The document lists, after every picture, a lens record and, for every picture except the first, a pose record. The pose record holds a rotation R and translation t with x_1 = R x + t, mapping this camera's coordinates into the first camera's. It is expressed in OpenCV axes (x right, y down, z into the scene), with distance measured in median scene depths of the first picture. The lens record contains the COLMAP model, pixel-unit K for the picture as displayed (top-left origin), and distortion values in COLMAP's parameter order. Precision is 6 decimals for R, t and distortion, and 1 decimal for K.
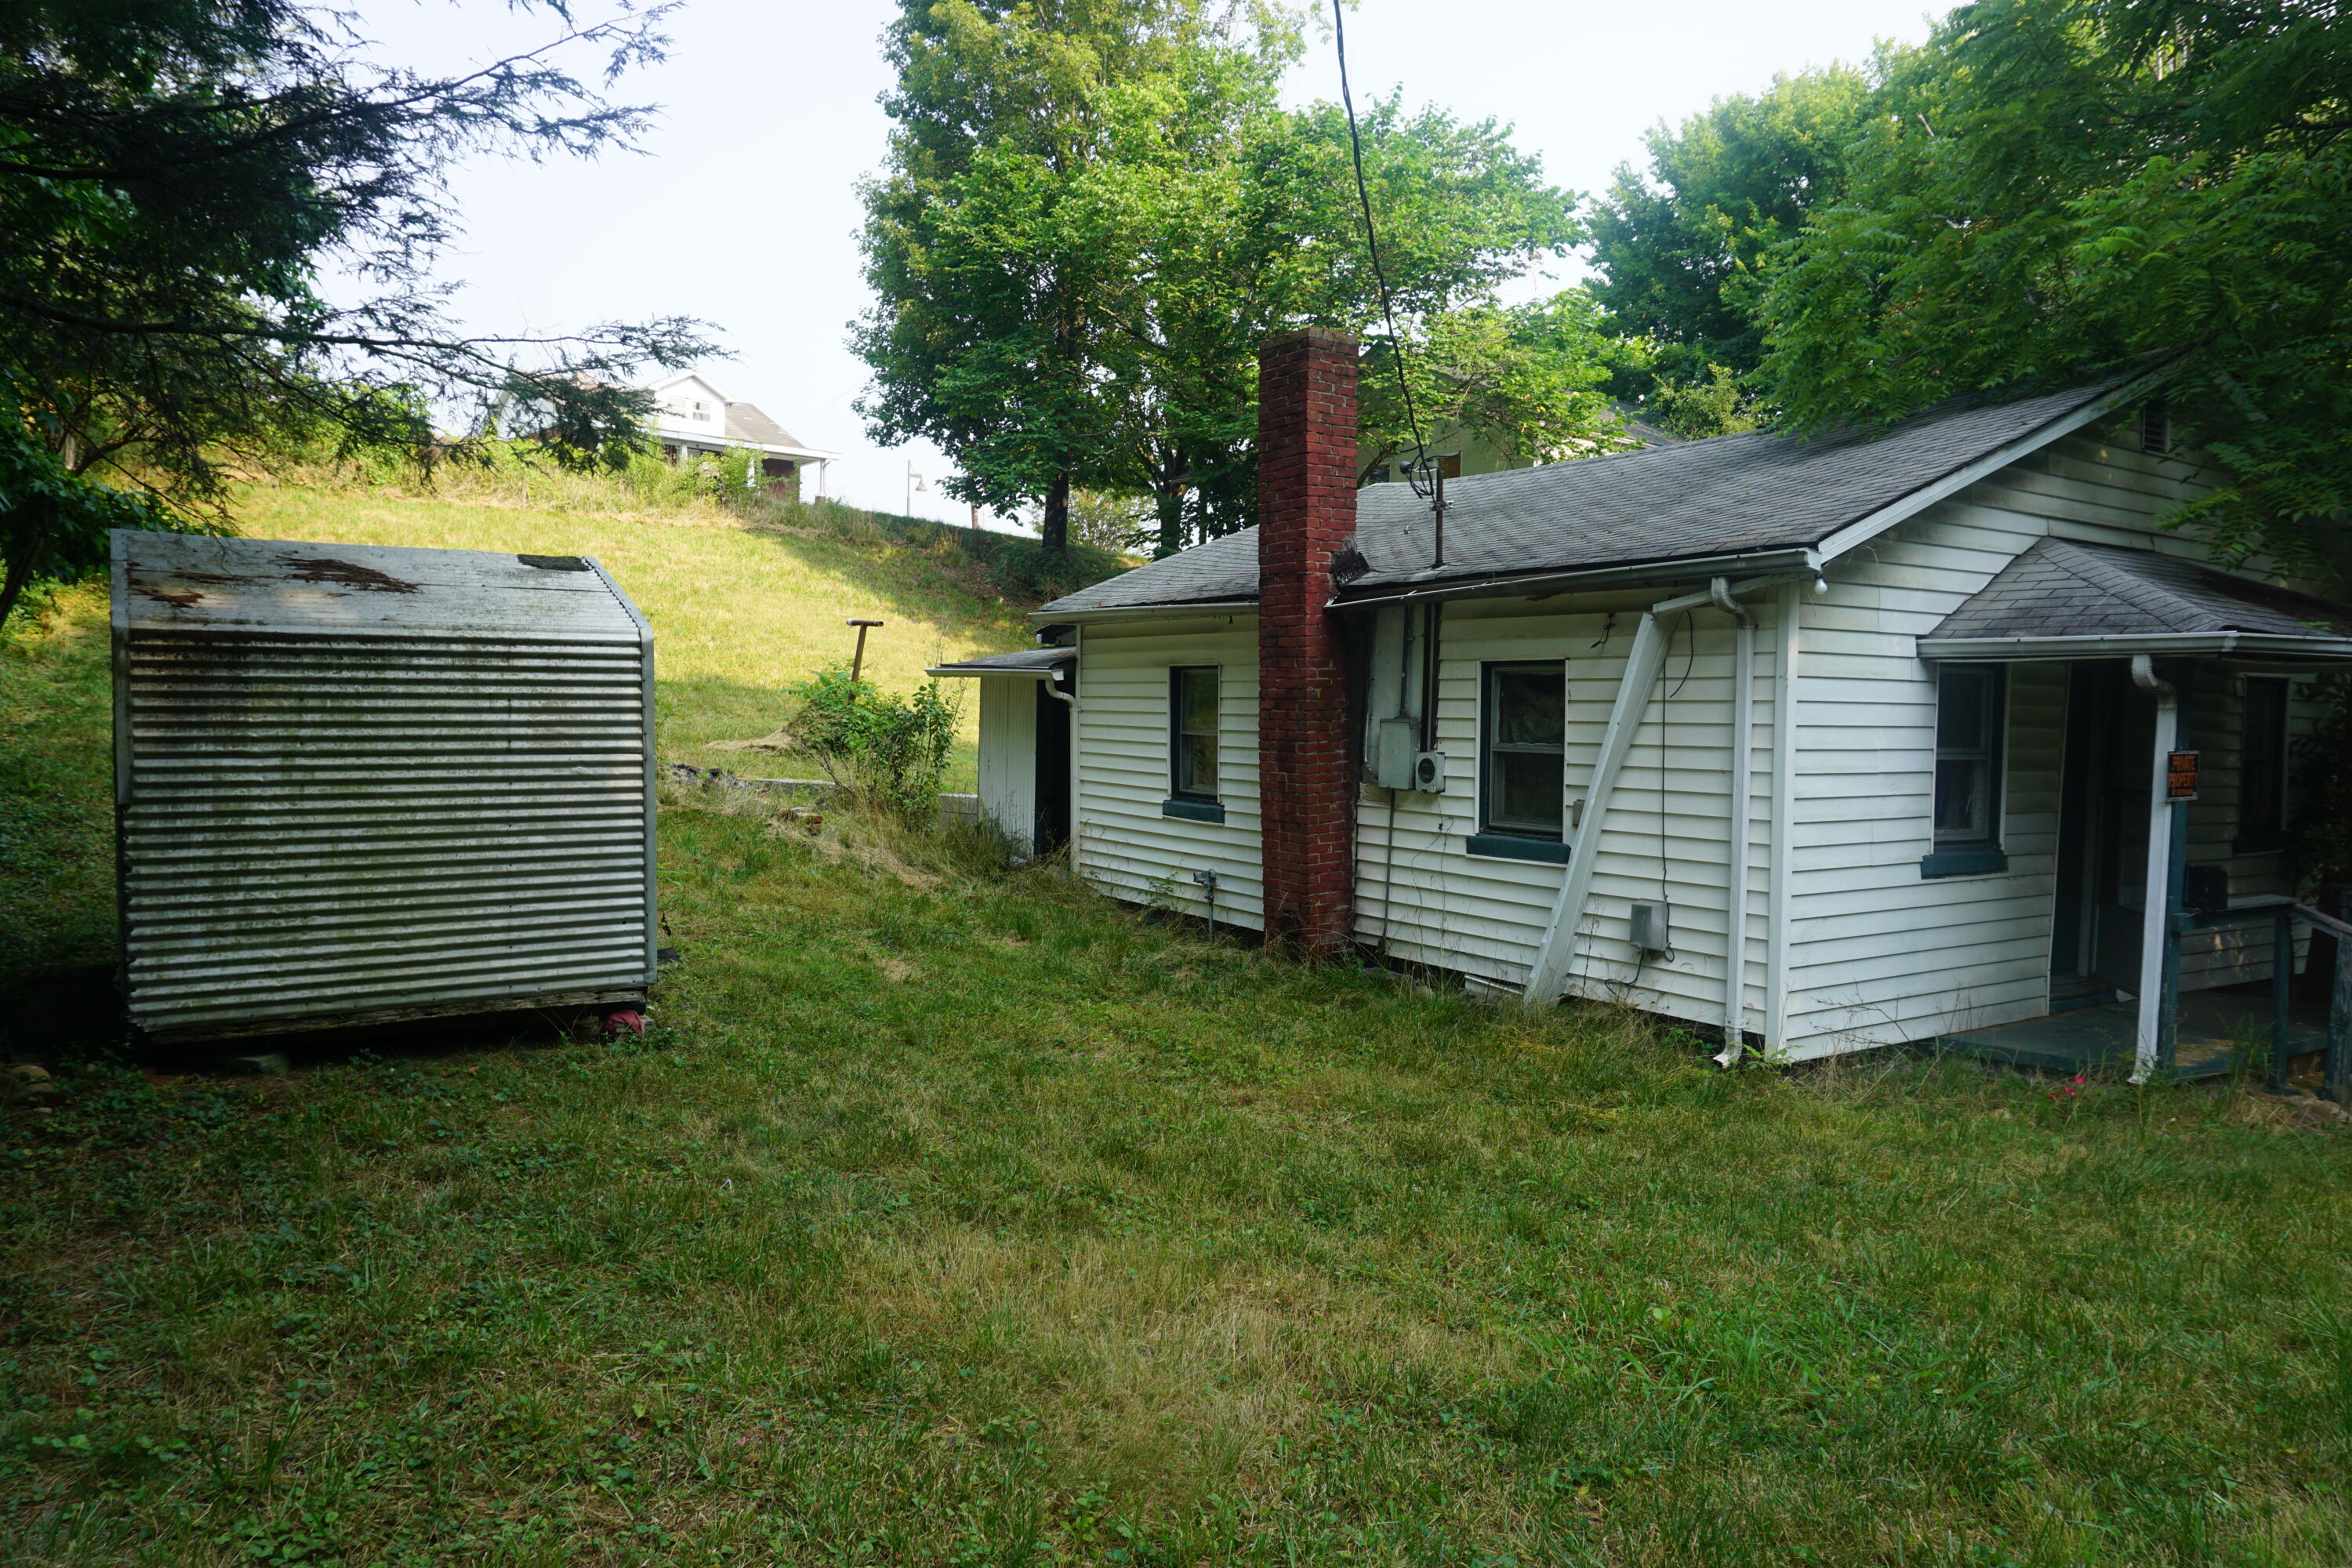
lens RADIAL K [[1577.7, 0, 1177.9], [0, 1577.7, 792.2], [0, 0, 1]] dist [0.003481, 0.000336]
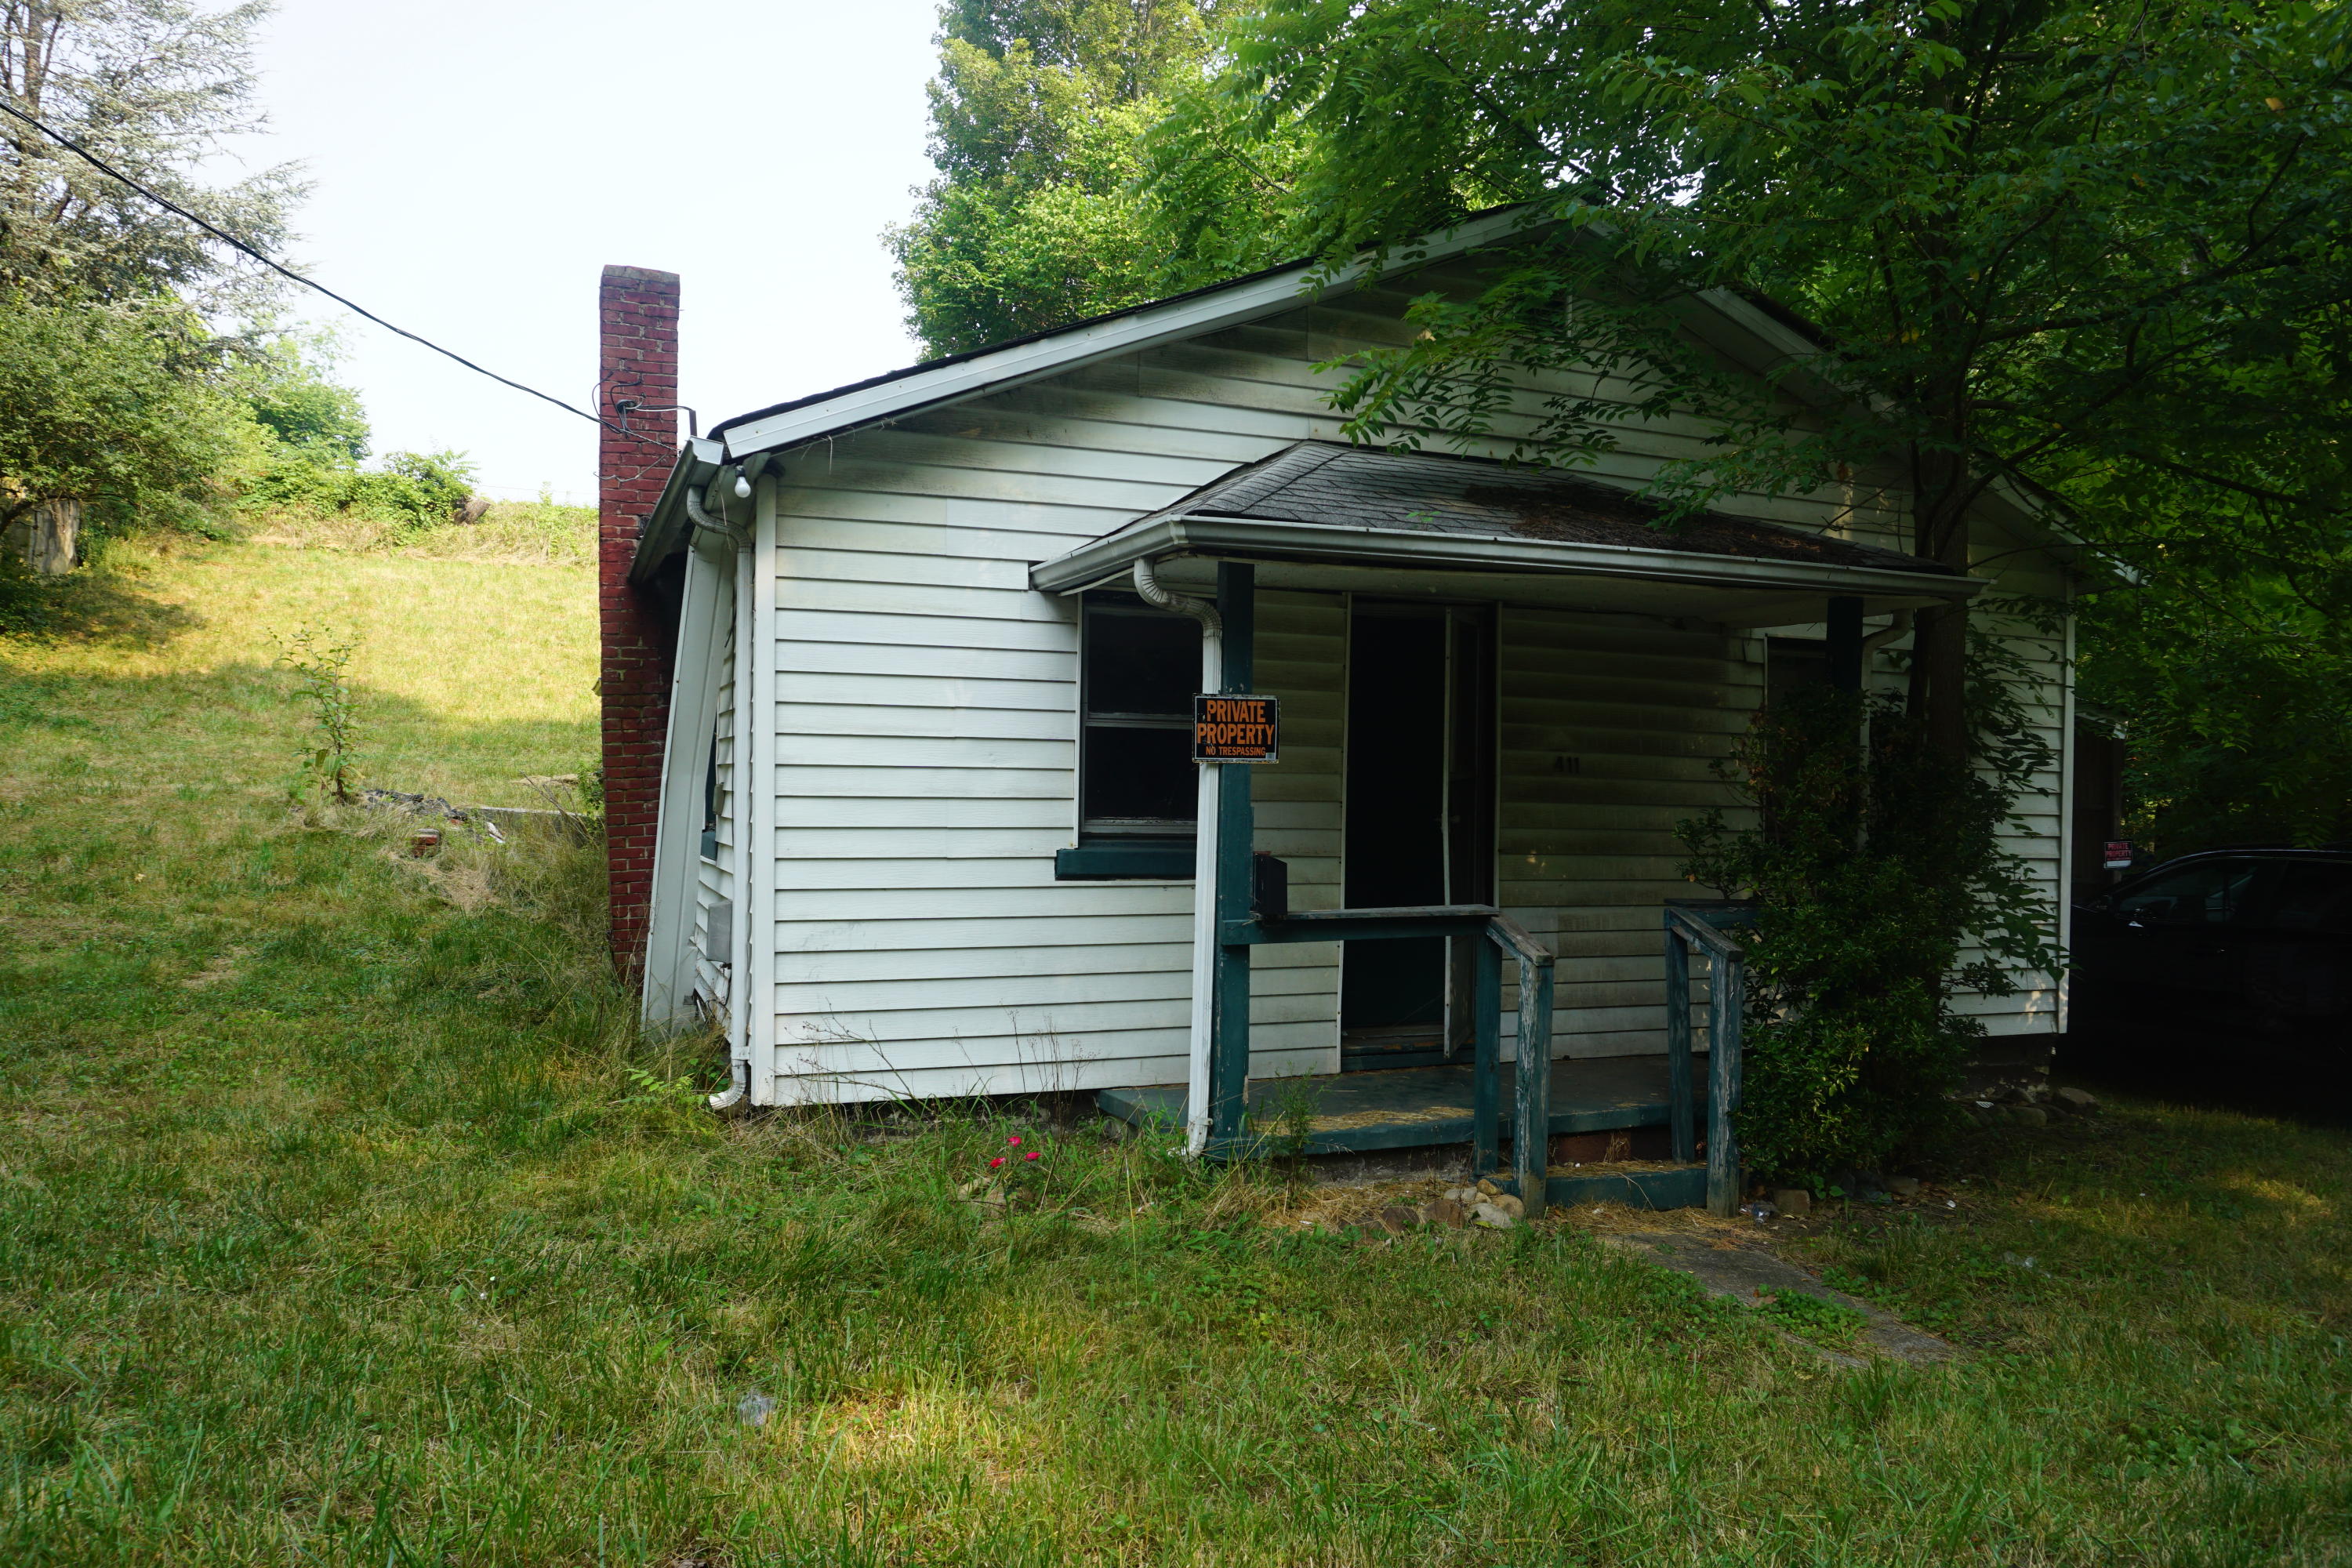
lens RADIAL K [[1622.6, 0, 1176.1], [0, 1622.6, 780.8], [0, 0, 1]] dist [-0.048067, -0.000388]
pose [[0.978164, -0.002140, -0.207826, 0.606126], [-0.009724, 0.998381, -0.056048, 0.044275], [0.207609, 0.056845, 0.976559, 0.214609]]
